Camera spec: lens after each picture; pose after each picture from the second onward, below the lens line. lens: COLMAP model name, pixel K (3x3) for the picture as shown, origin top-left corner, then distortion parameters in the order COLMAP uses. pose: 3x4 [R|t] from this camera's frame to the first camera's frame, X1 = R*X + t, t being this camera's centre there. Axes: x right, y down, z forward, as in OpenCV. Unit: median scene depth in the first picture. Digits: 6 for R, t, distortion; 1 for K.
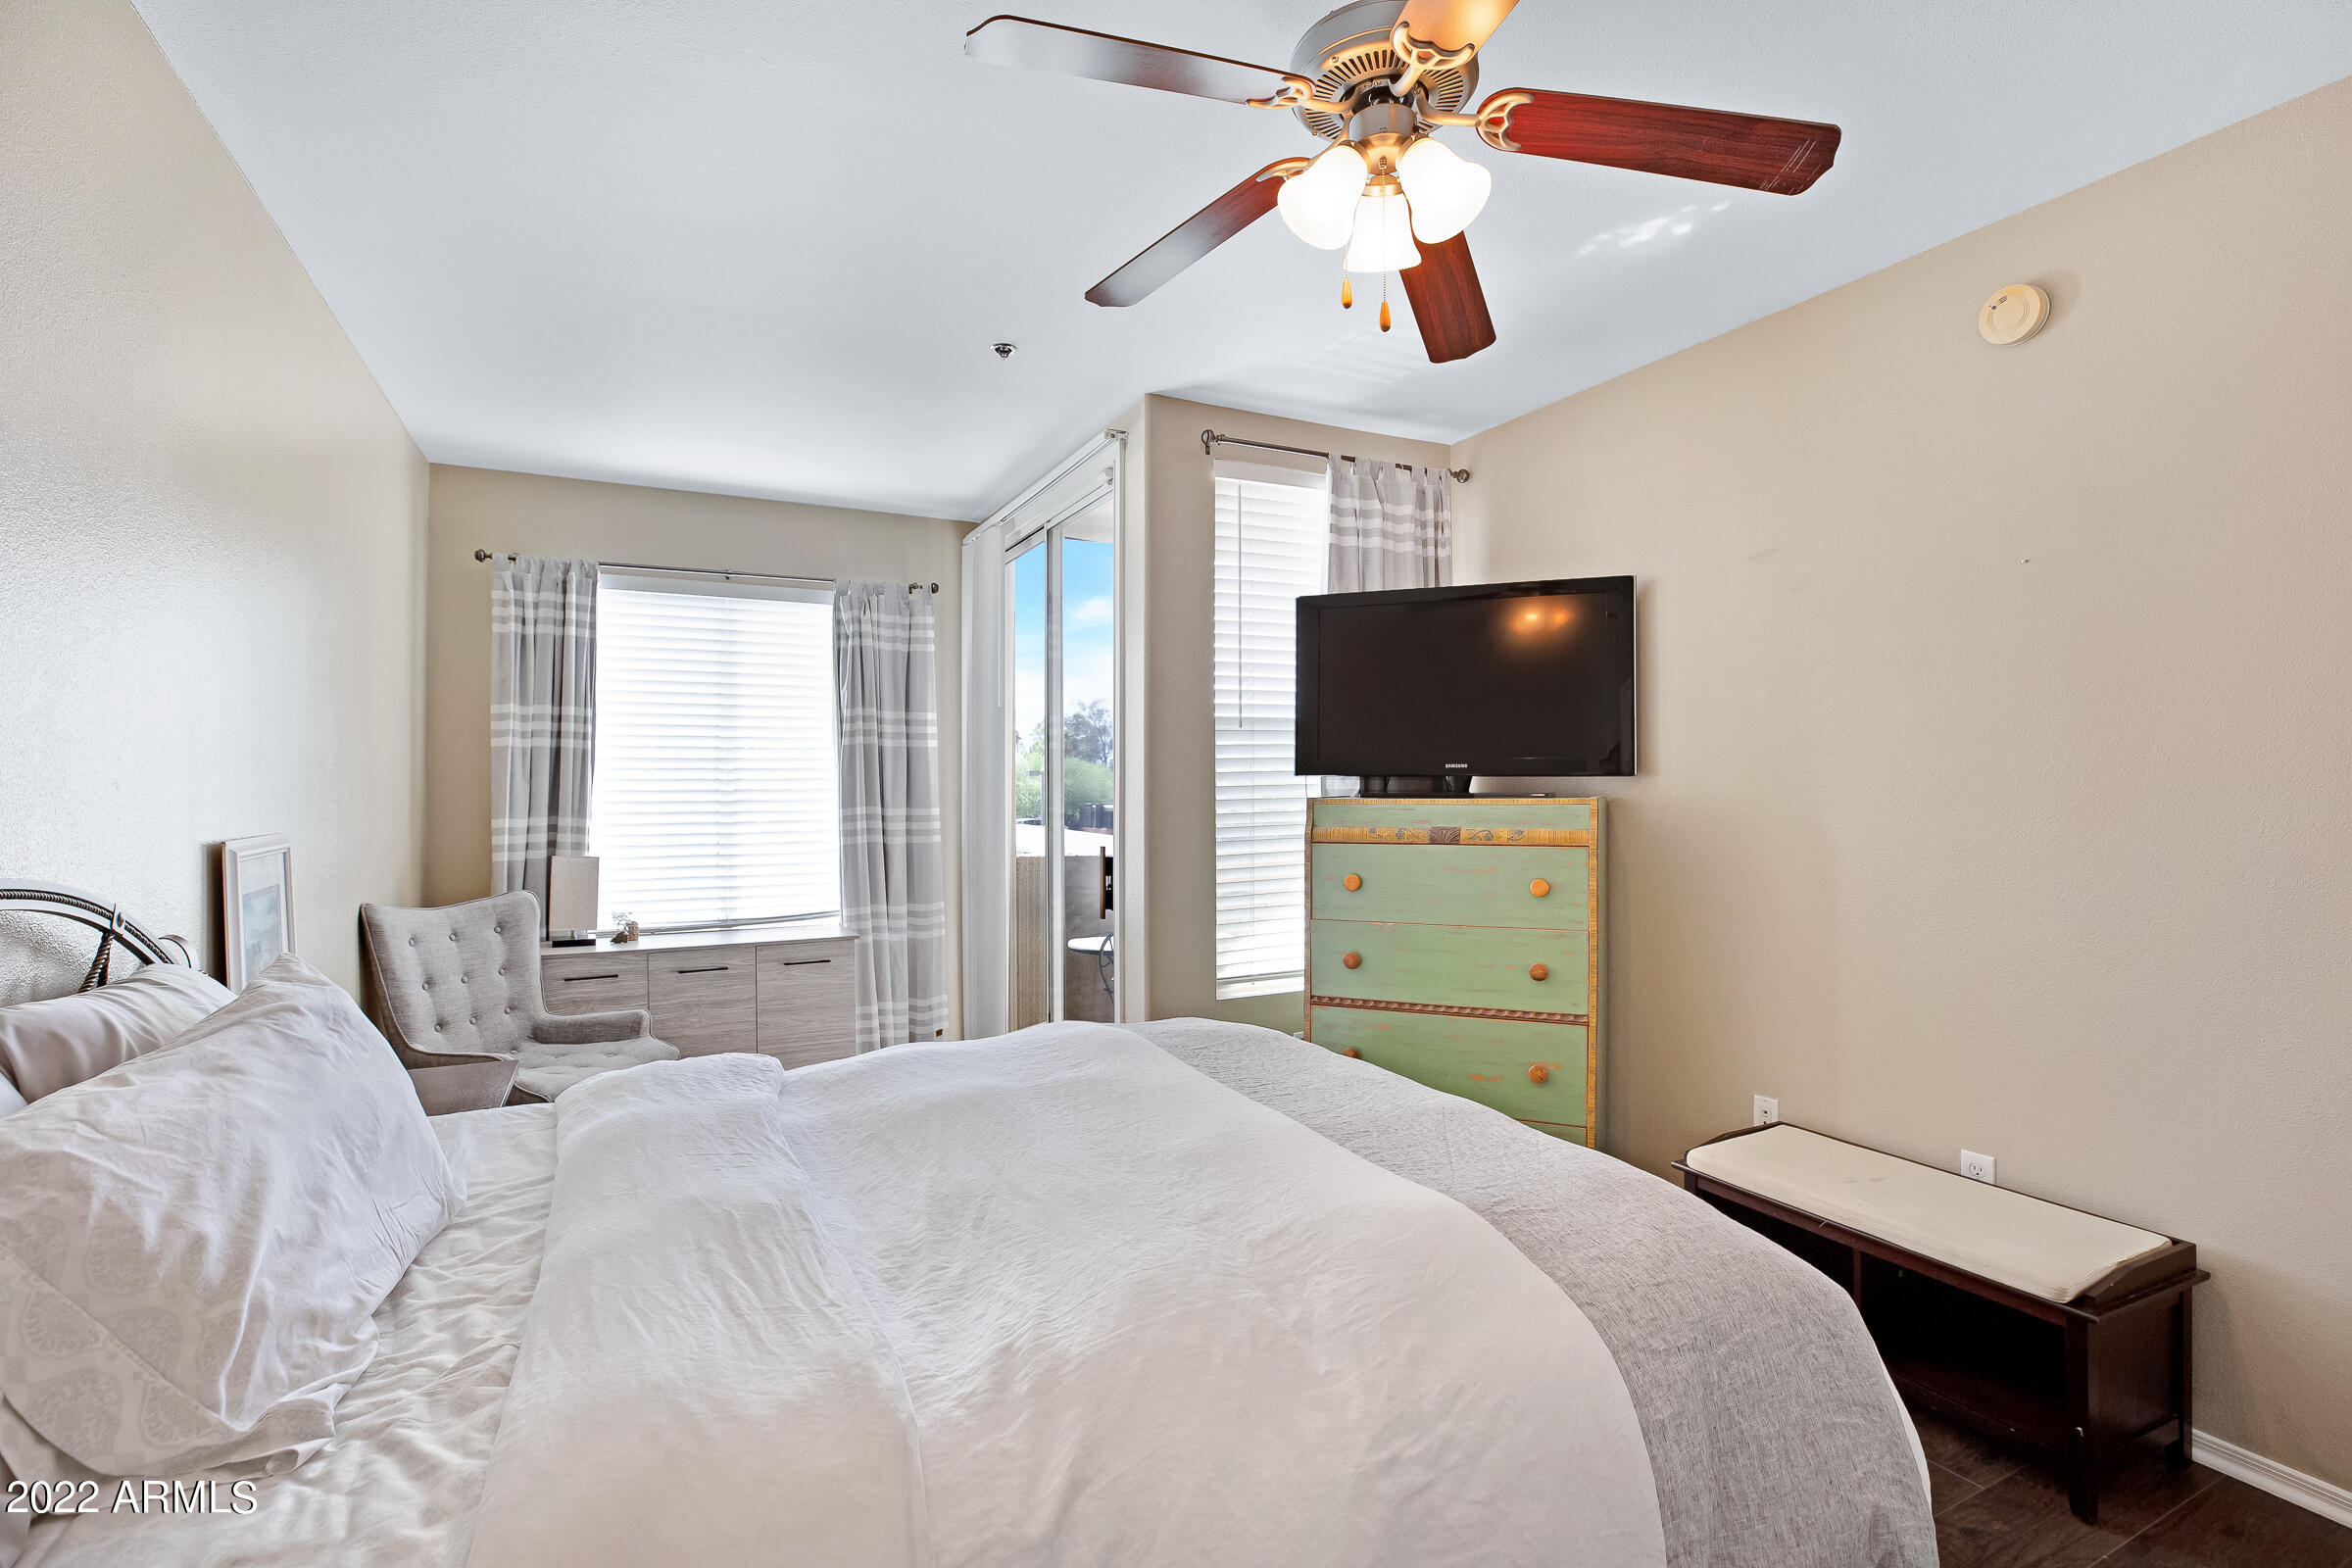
lens RADIAL K [[1092.4, 0, 1176.0], [0, 1092.4, 784.0], [0, 0, 1]] dist [-0.029886, 0.000748]
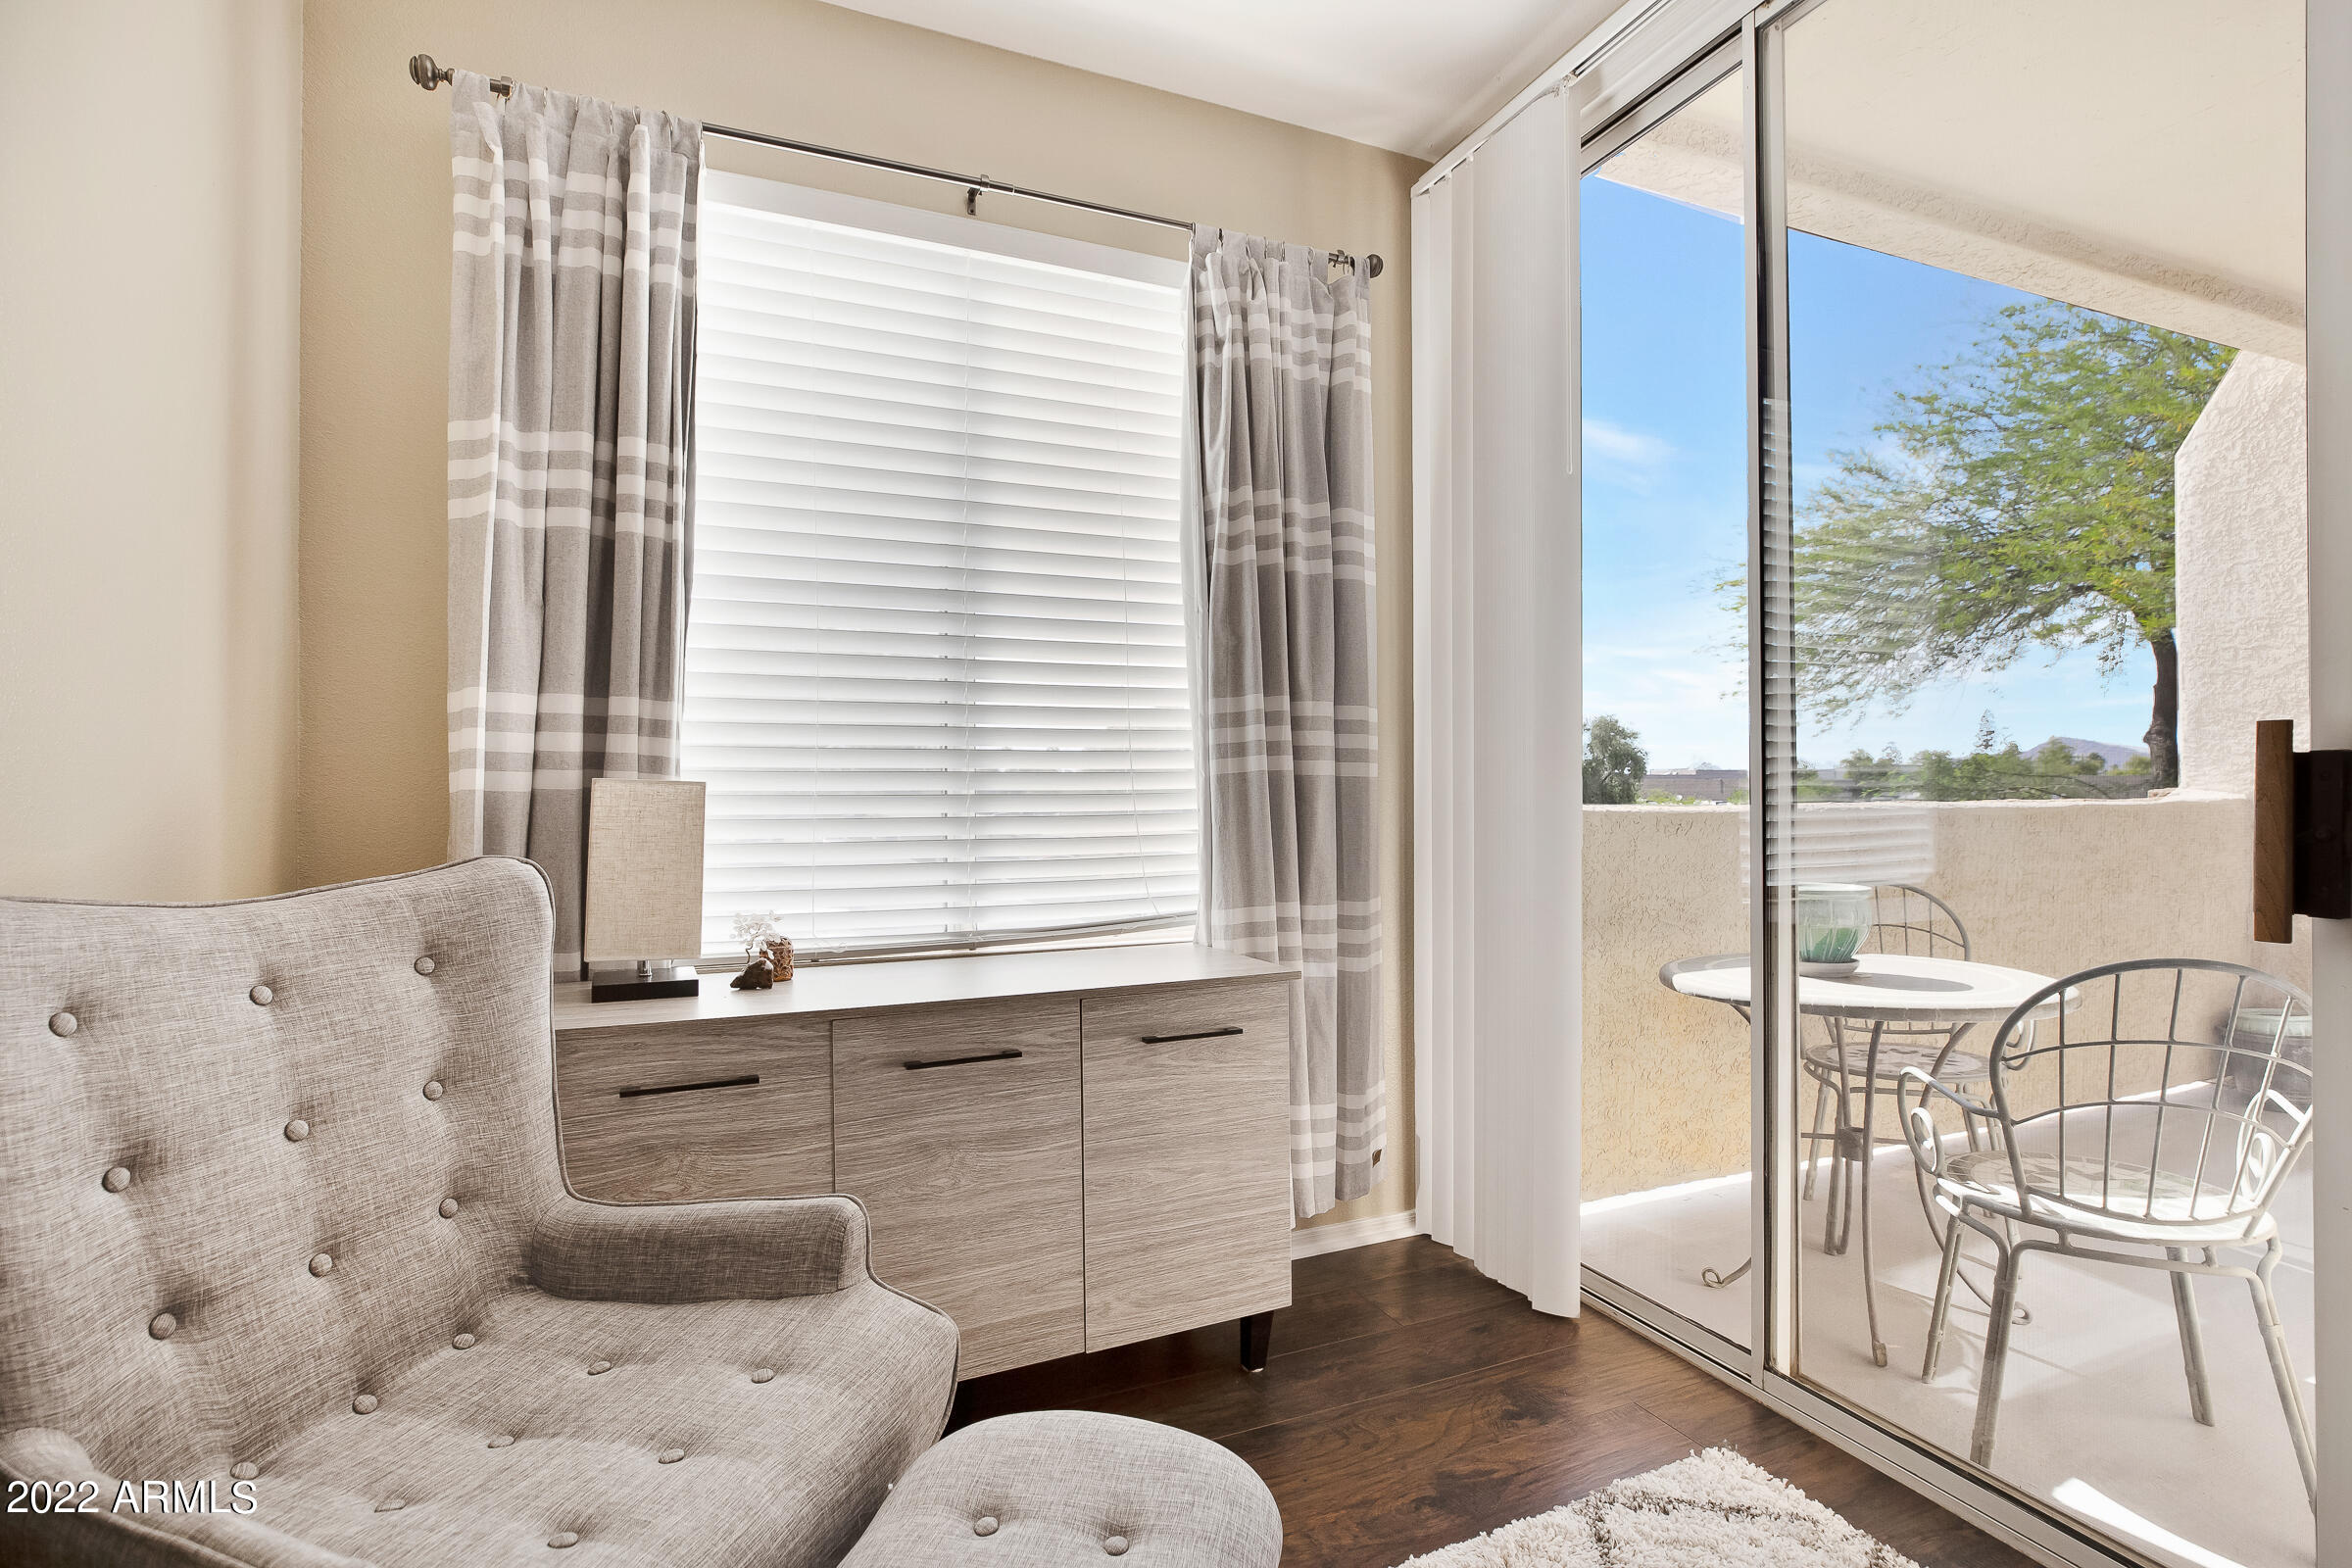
lens RADIAL K [[1222.9, 0, 1310.0], [0, 1222.9, 792.7], [0, 0, 1]] dist [-0.021043, 0.000684]
pose [[0.999961, 0.005682, -0.006800, -0.285941], [-0.005578, 0.999868, 0.015238, 0.060208], [0.006886, -0.015200, 0.999861, 0.513727]]
